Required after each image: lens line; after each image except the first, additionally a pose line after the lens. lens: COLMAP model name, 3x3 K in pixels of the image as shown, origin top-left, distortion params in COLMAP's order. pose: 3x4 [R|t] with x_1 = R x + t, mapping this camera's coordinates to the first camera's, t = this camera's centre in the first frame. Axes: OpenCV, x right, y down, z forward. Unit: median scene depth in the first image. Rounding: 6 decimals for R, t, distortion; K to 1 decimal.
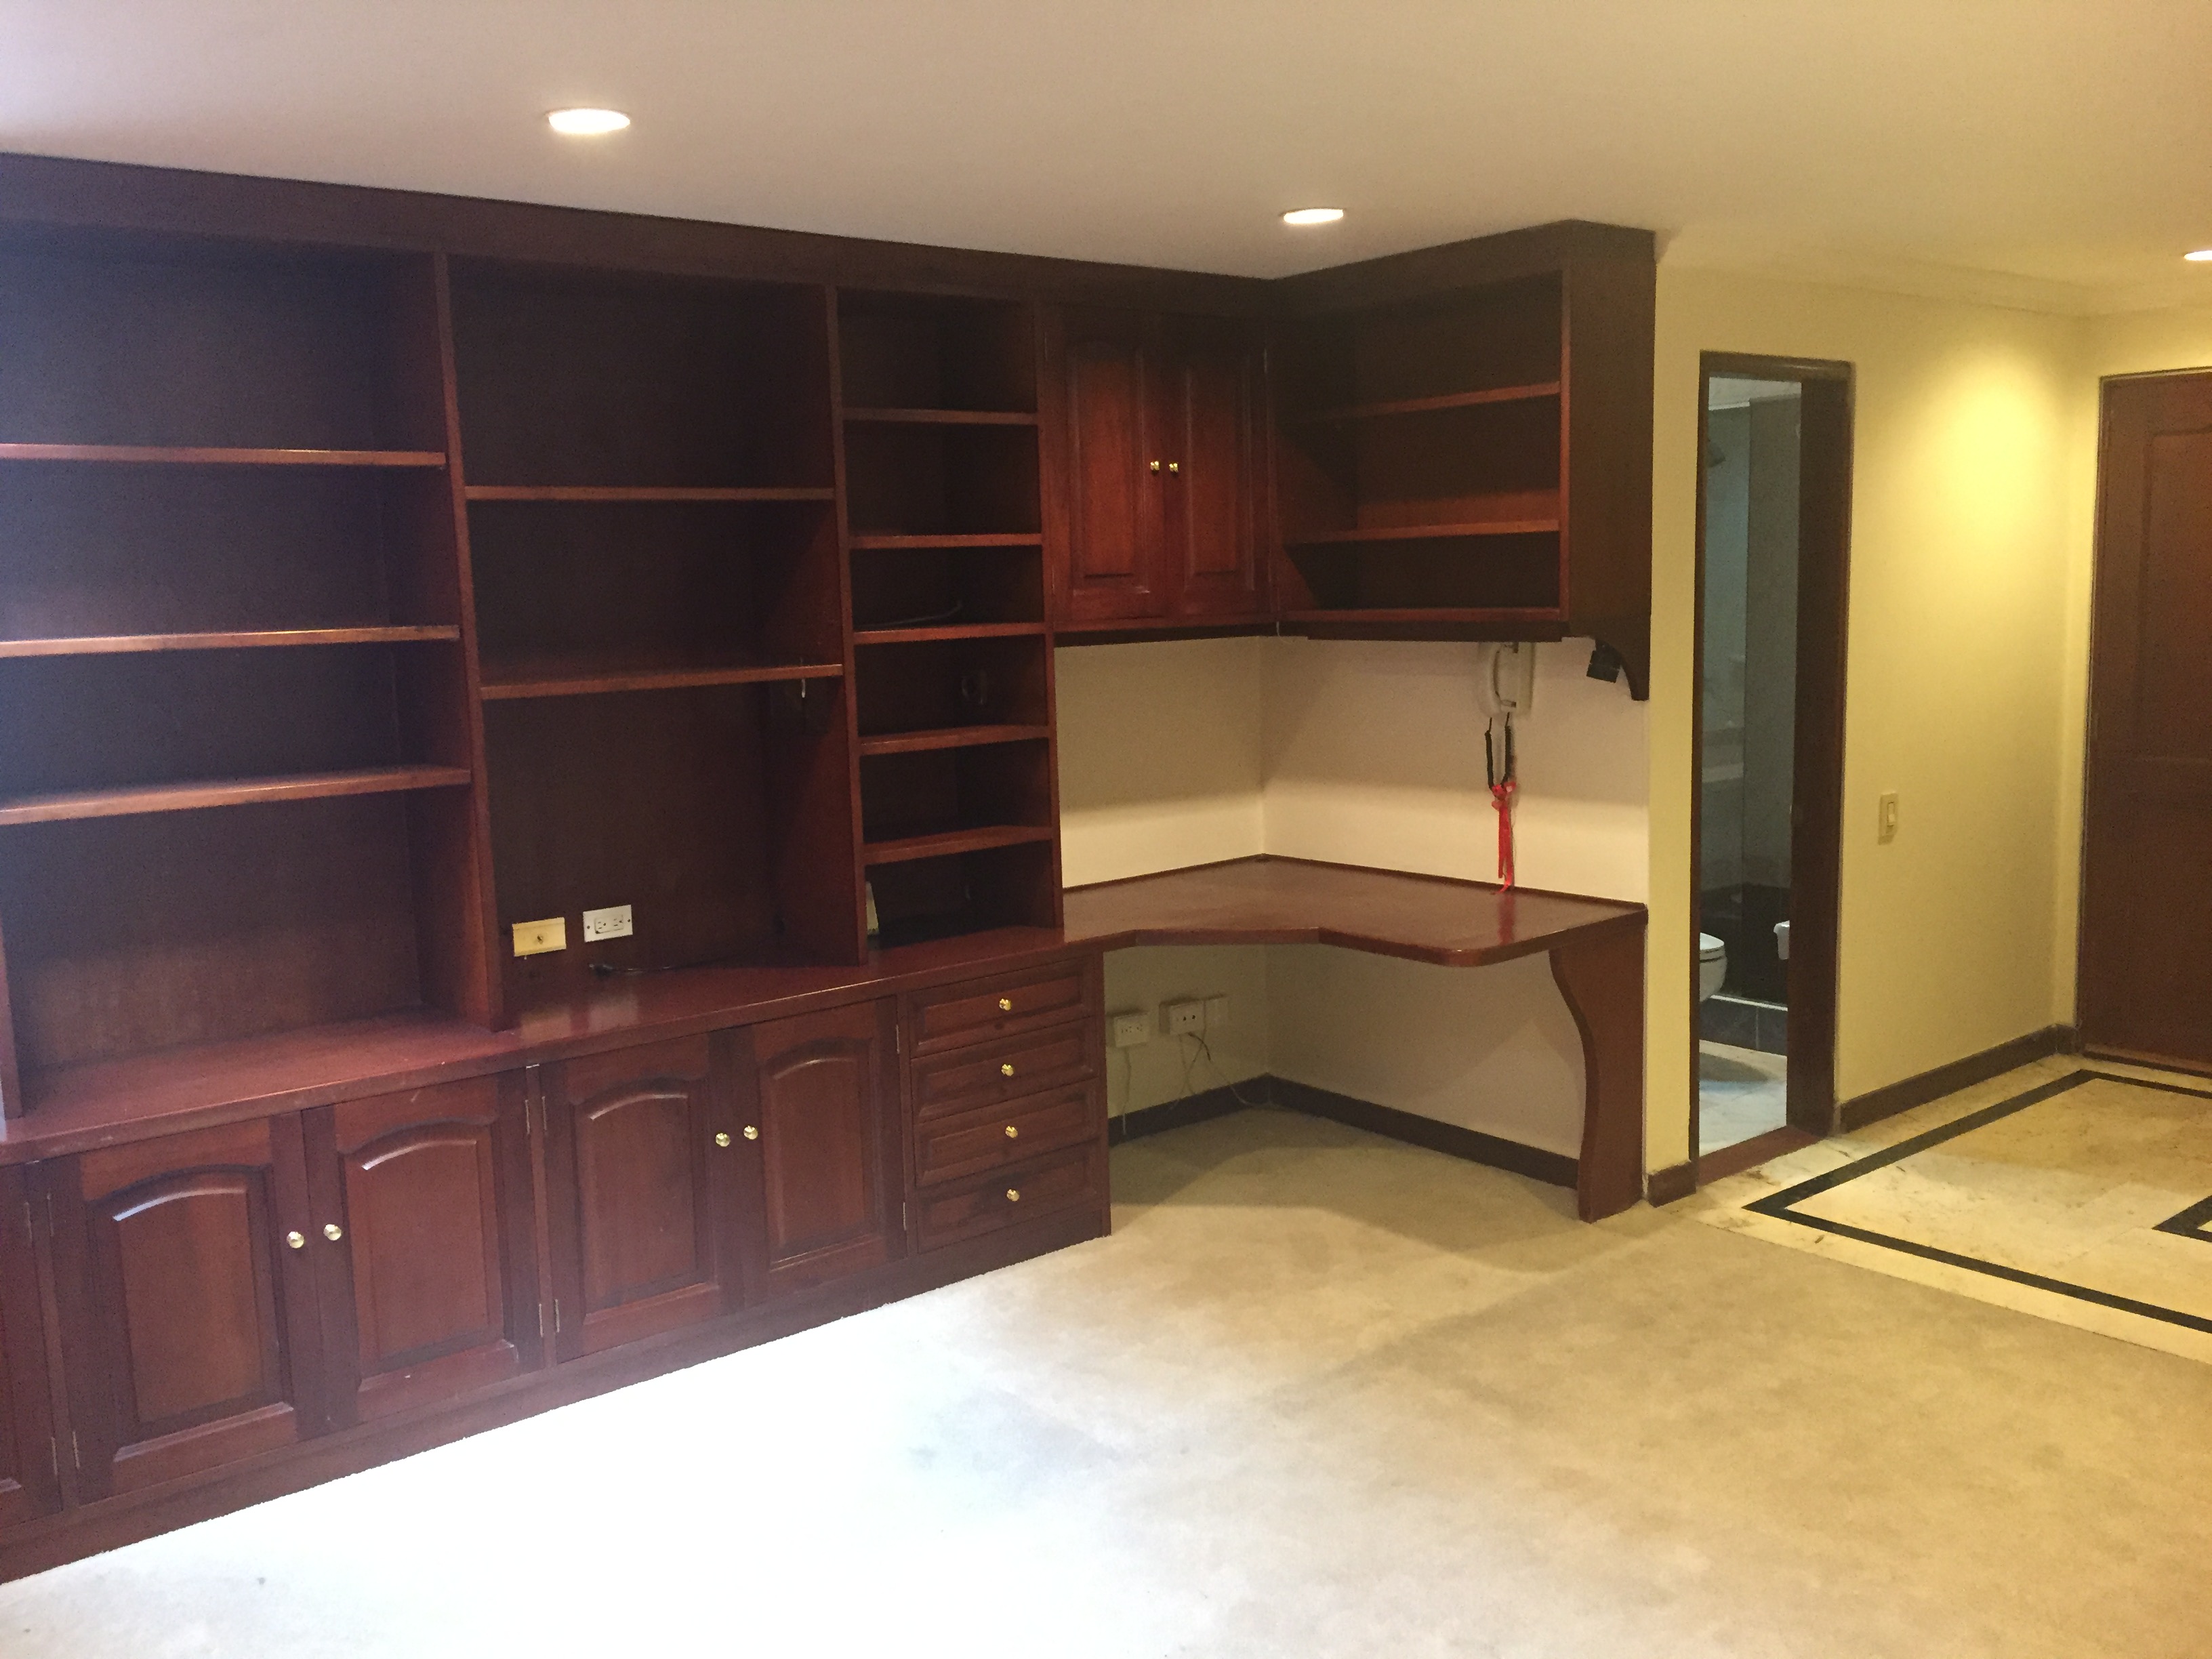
lens RADIAL K [[1906.8, 0, 1101.2], [0, 1906.8, 827.6], [0, 0, 1]] dist [0.085958, -0.117946]
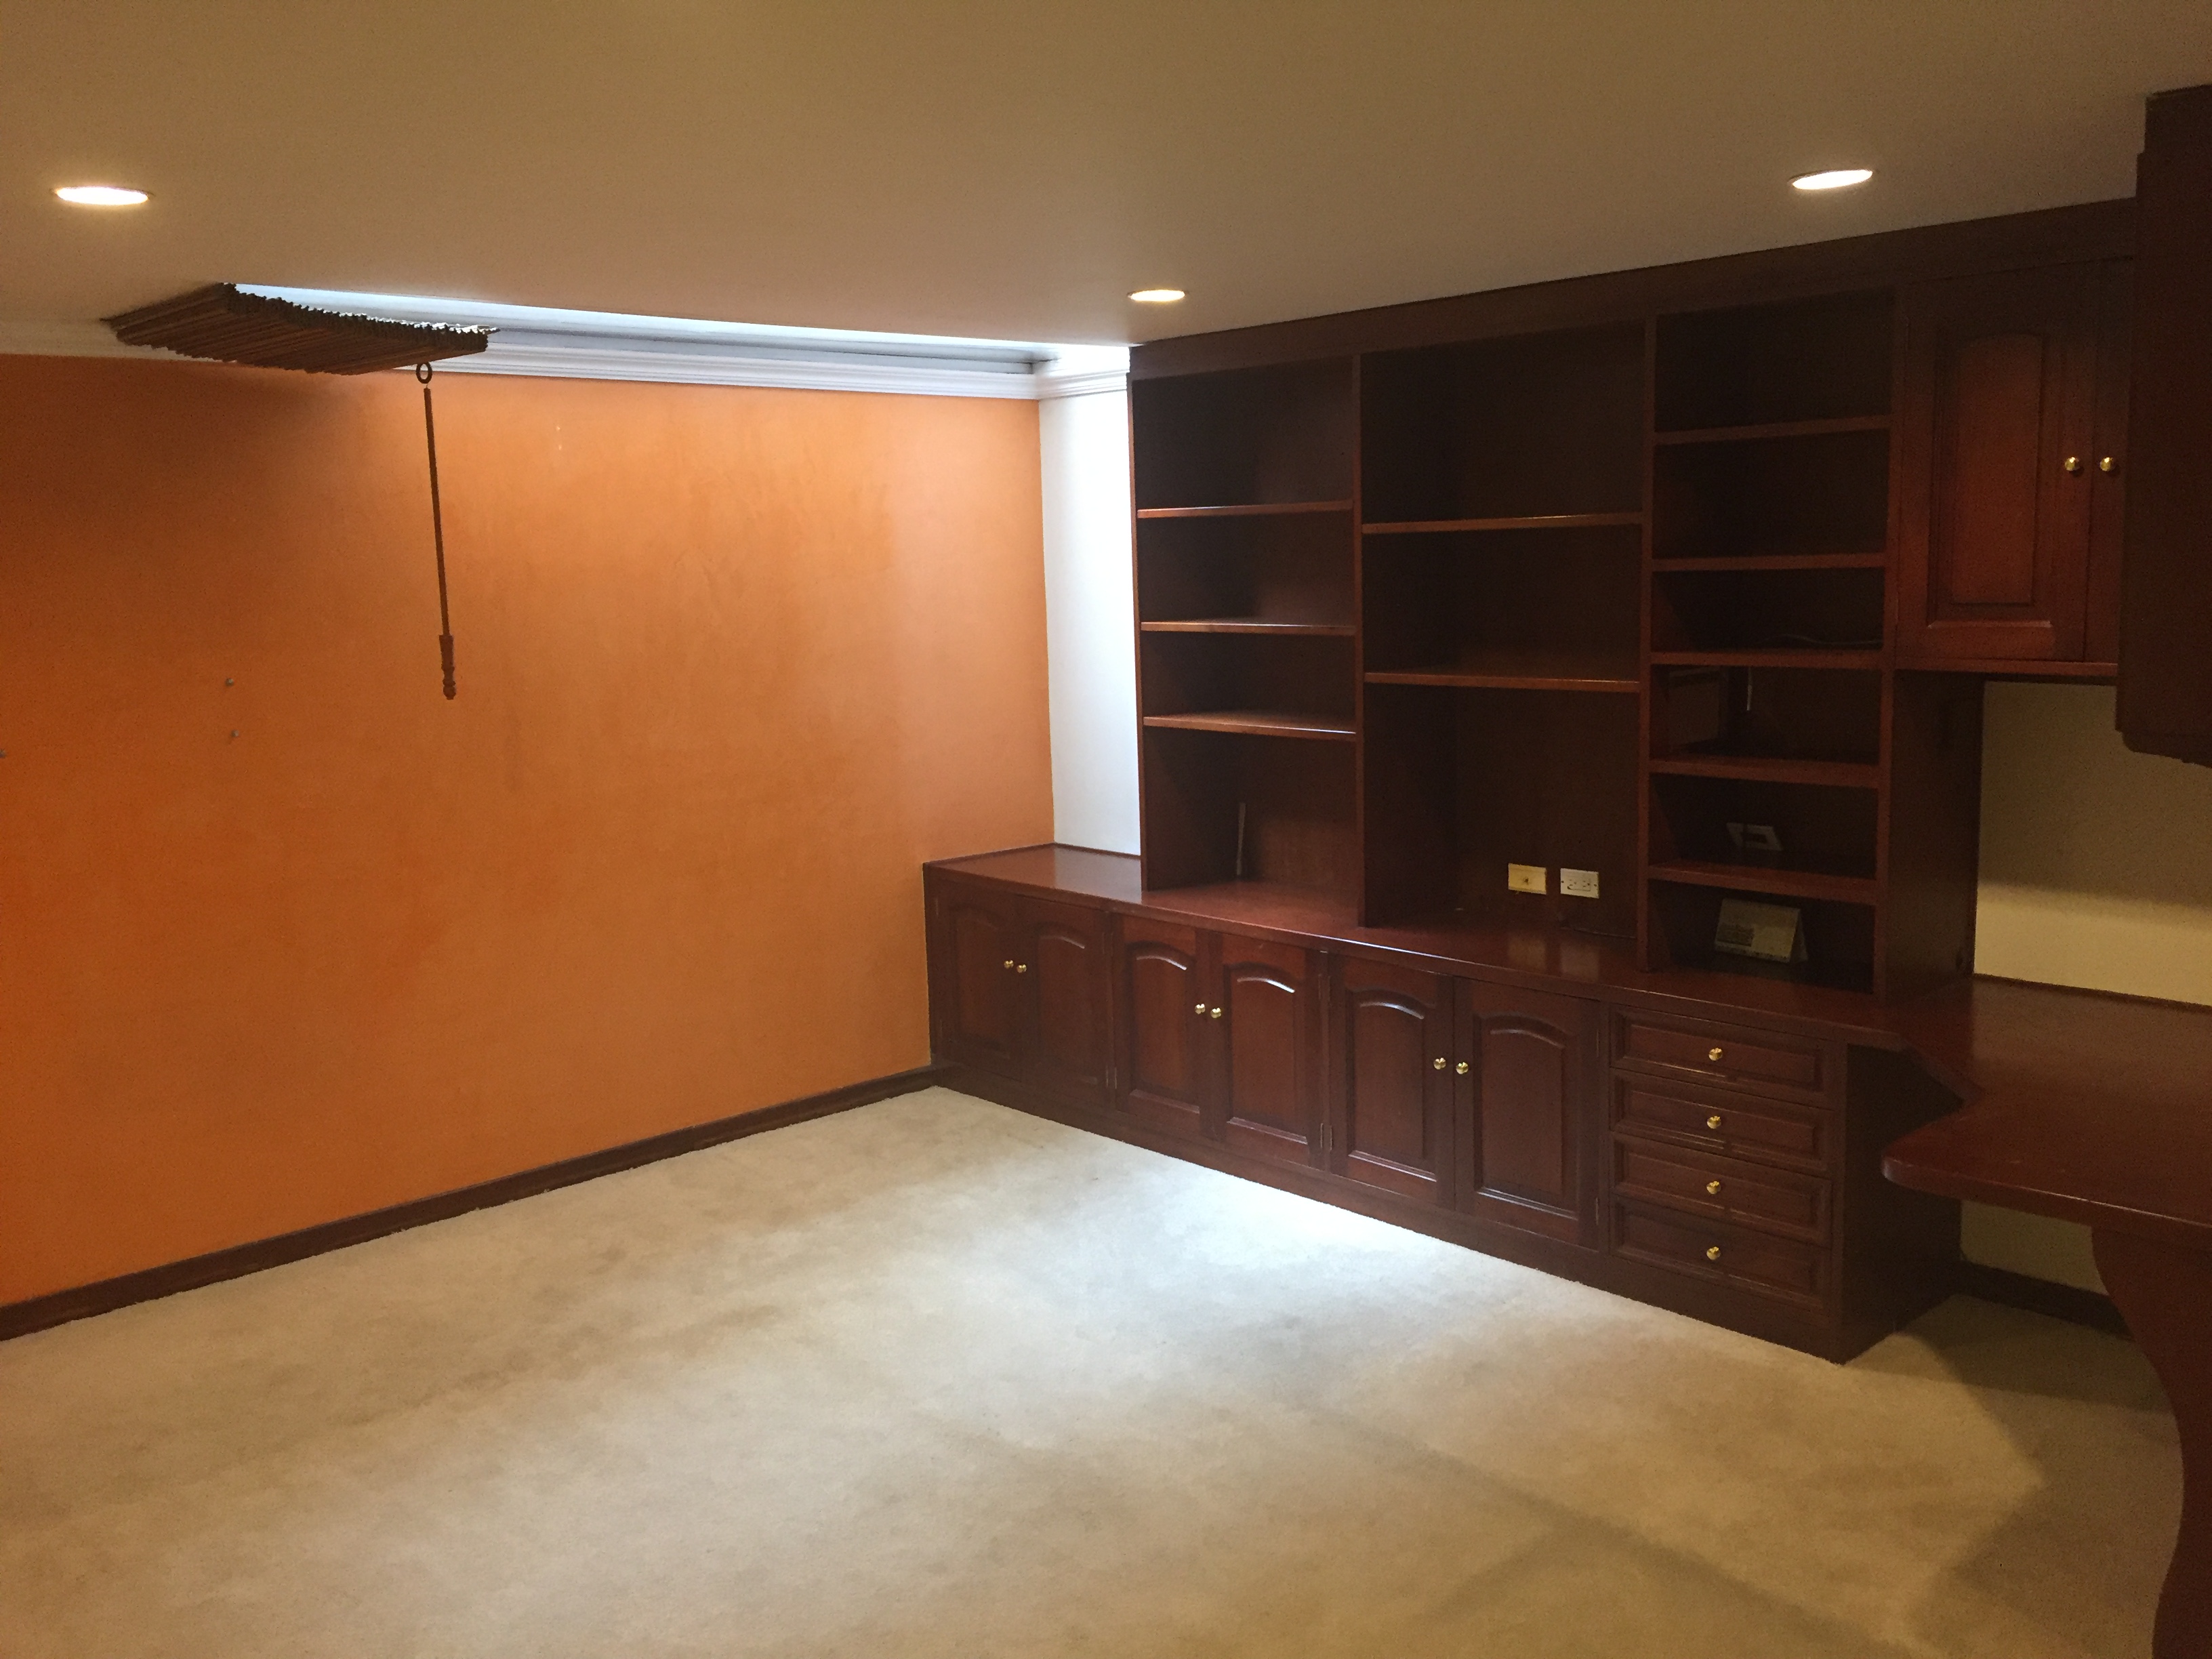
lens RADIAL K [[1906.8, 0, 1117.7], [0, 1906.8, 827.7], [0, 0, 1]] dist [0.085958, -0.117946]
pose [[0.065765, 0.176610, -0.982081, 0.835774], [-0.105462, 0.979930, 0.169161, -0.145729], [0.992246, 0.092447, 0.083071, 0.604648]]
